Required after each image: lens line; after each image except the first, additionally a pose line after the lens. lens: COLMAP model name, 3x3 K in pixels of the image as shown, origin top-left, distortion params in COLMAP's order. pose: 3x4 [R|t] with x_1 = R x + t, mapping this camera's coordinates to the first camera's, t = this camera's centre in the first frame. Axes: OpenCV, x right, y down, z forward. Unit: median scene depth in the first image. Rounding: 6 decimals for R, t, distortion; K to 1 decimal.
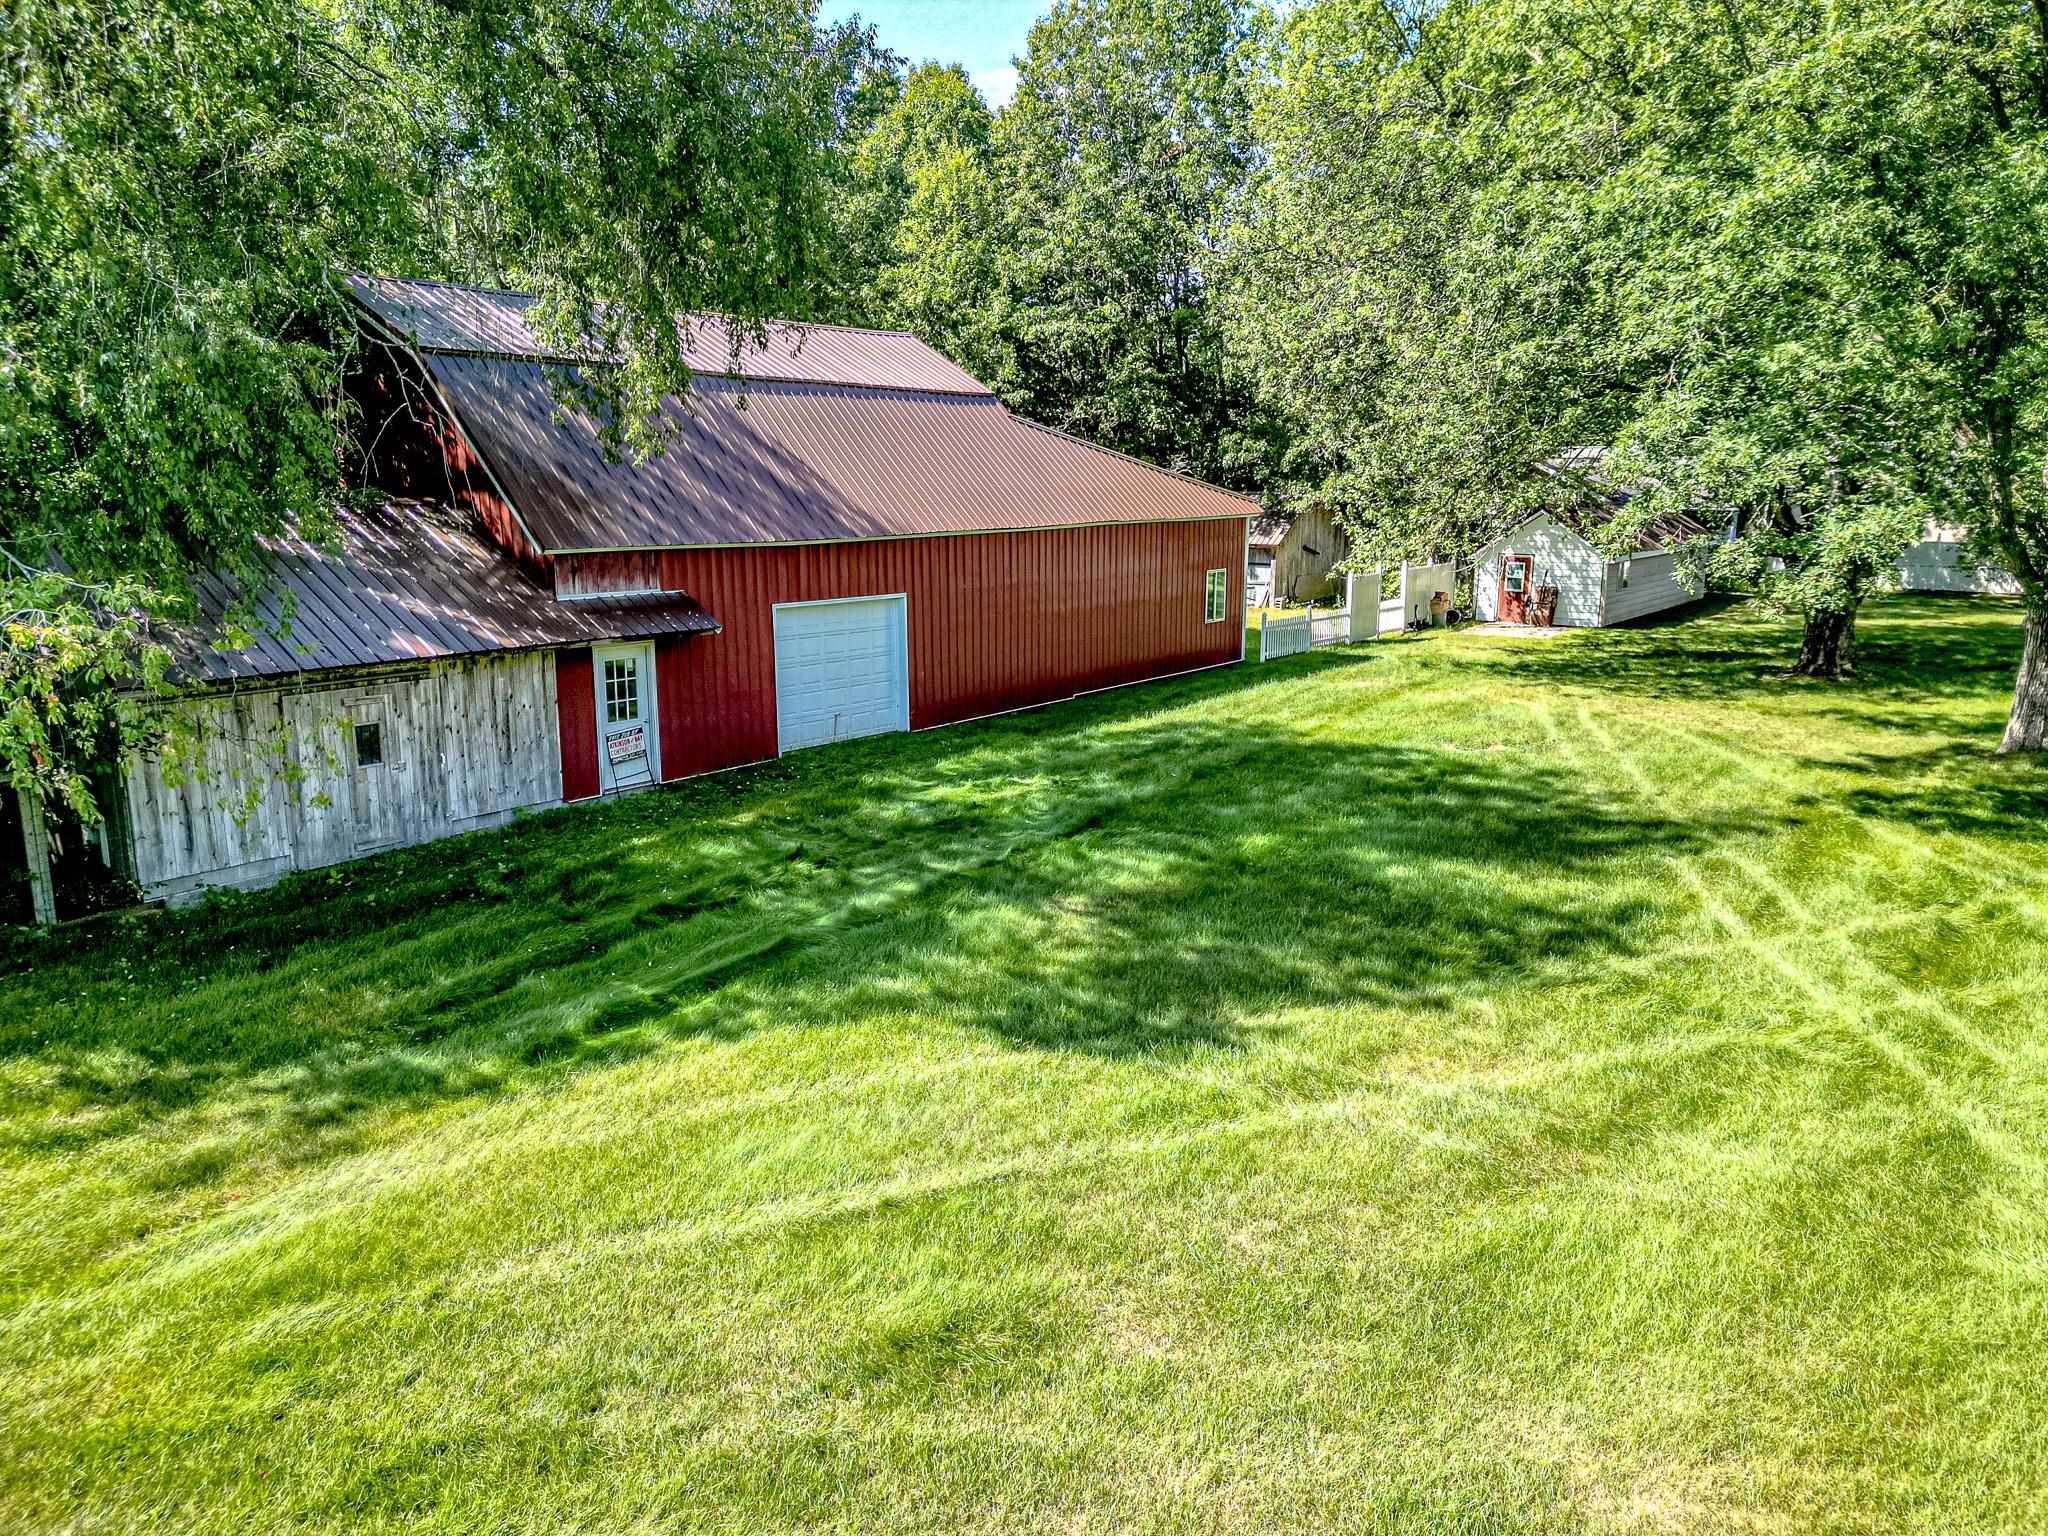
lens RADIAL K [[1426.6, 0, 1001.2], [0, 1426.6, 774.3], [0, 0, 1]] dist [-0.005681, -0.006523]
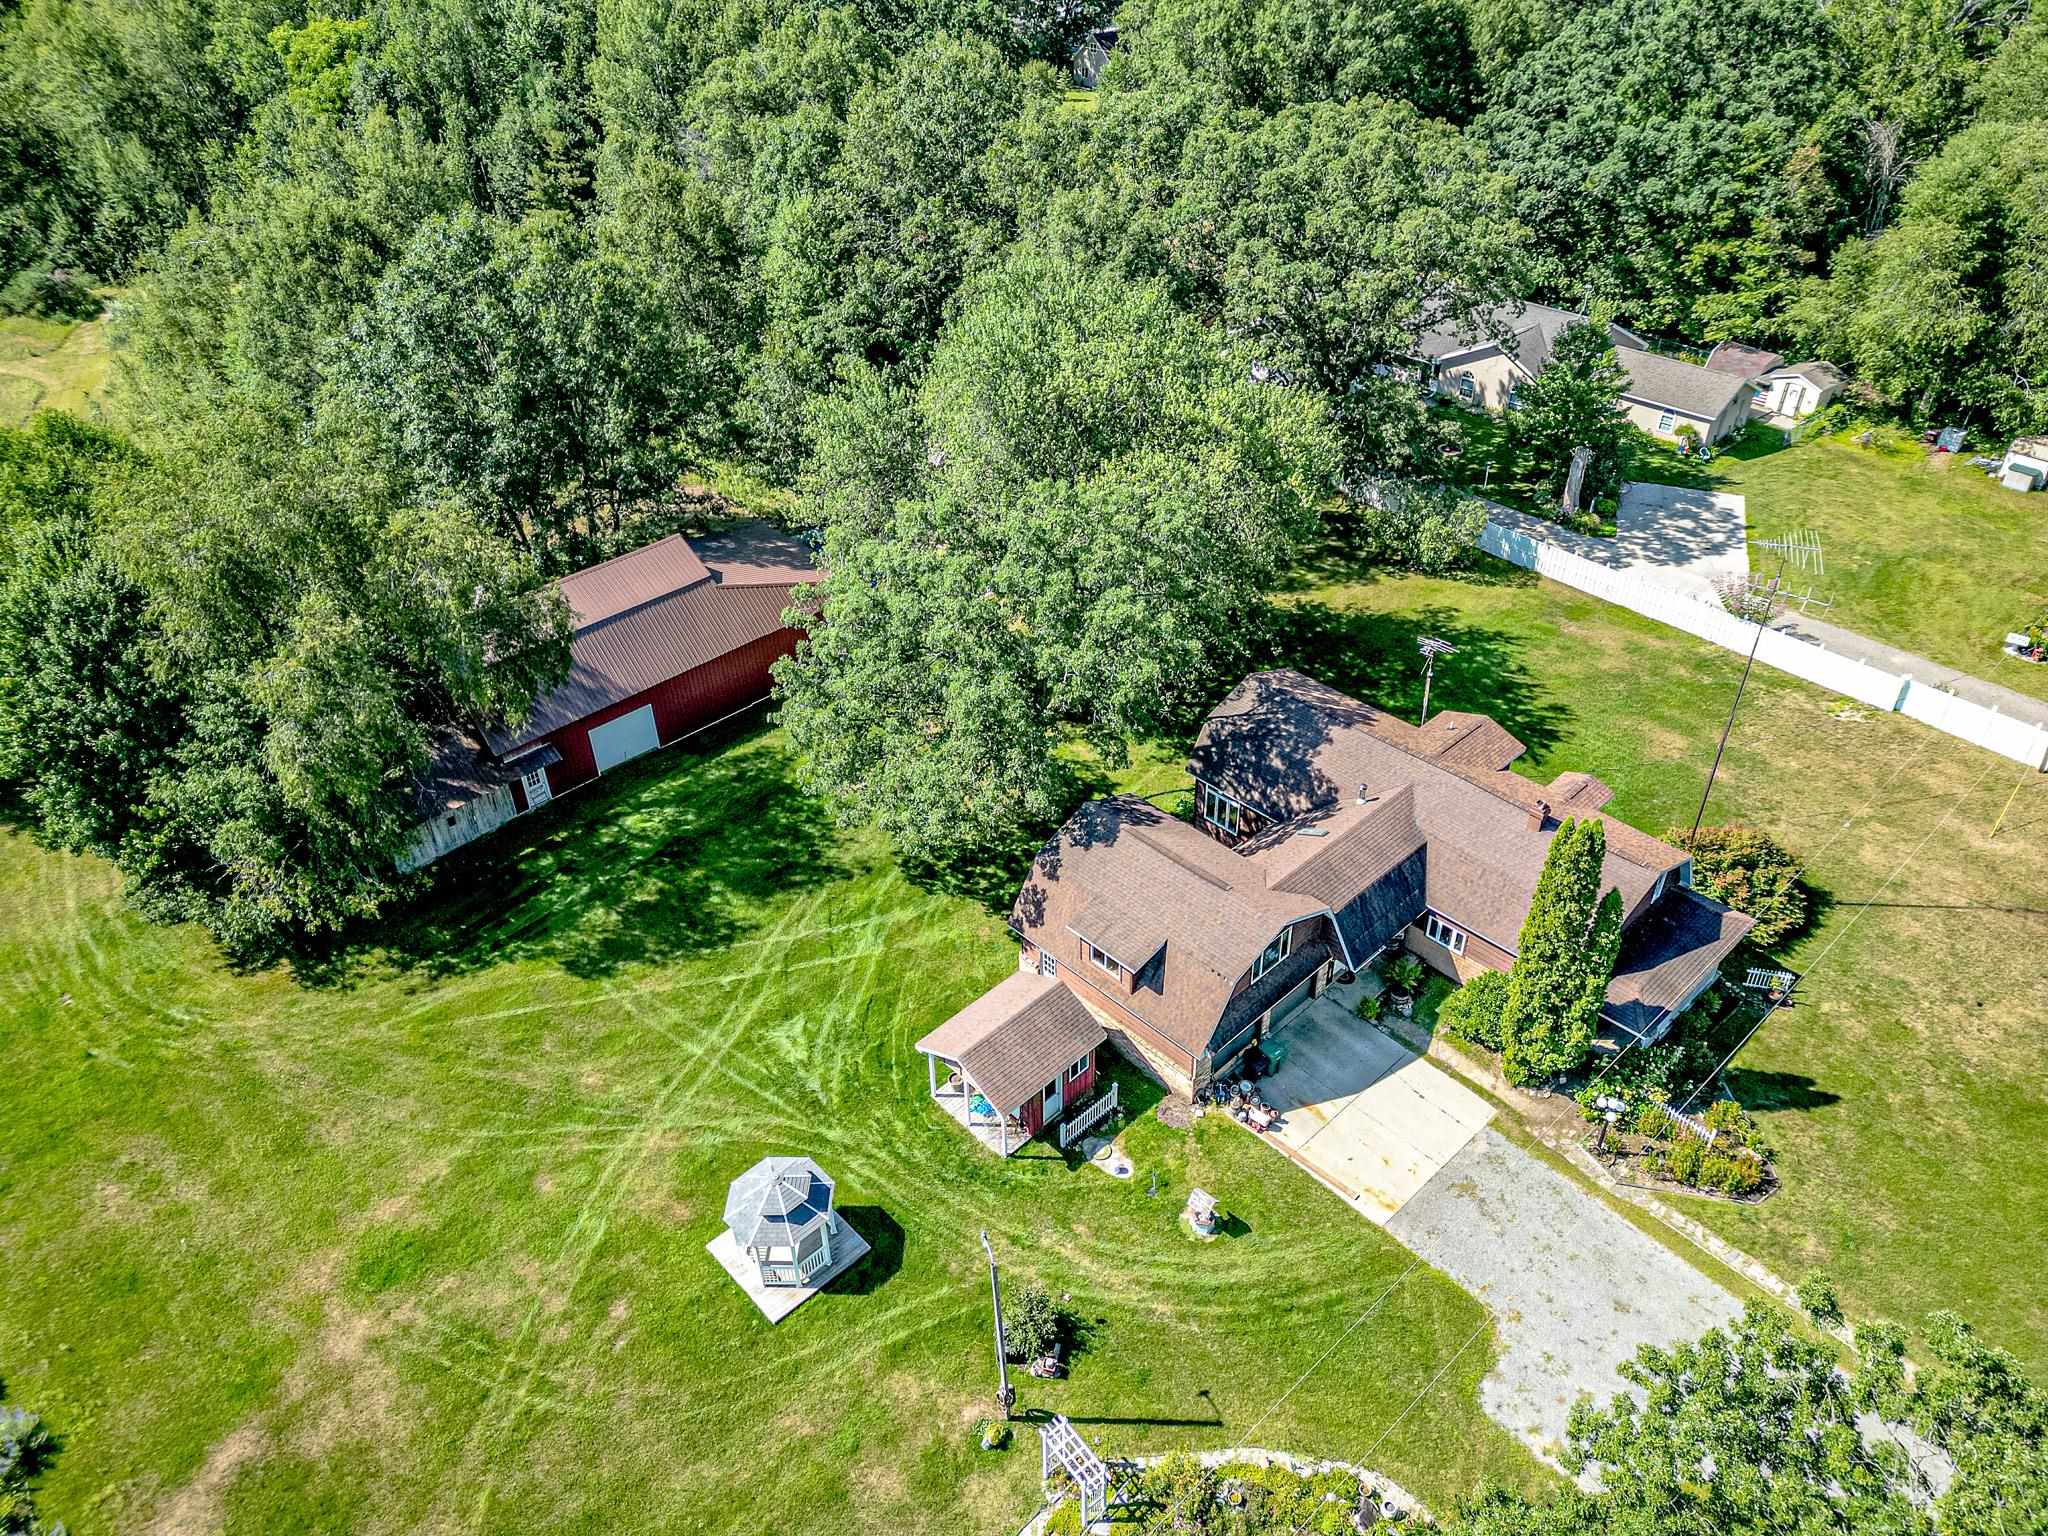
lens RADIAL K [[1424.1, 0, 1022.9], [0, 1424.1, 759.5], [0, 0, 1]] dist [0.073884, -0.066022]
pose [[0.990992, 0.072884, -0.112354, 1.185469], [-0.022013, 0.916181, 0.400160, -1.434124], [0.132102, -0.394082, 0.909532, -1.730679]]
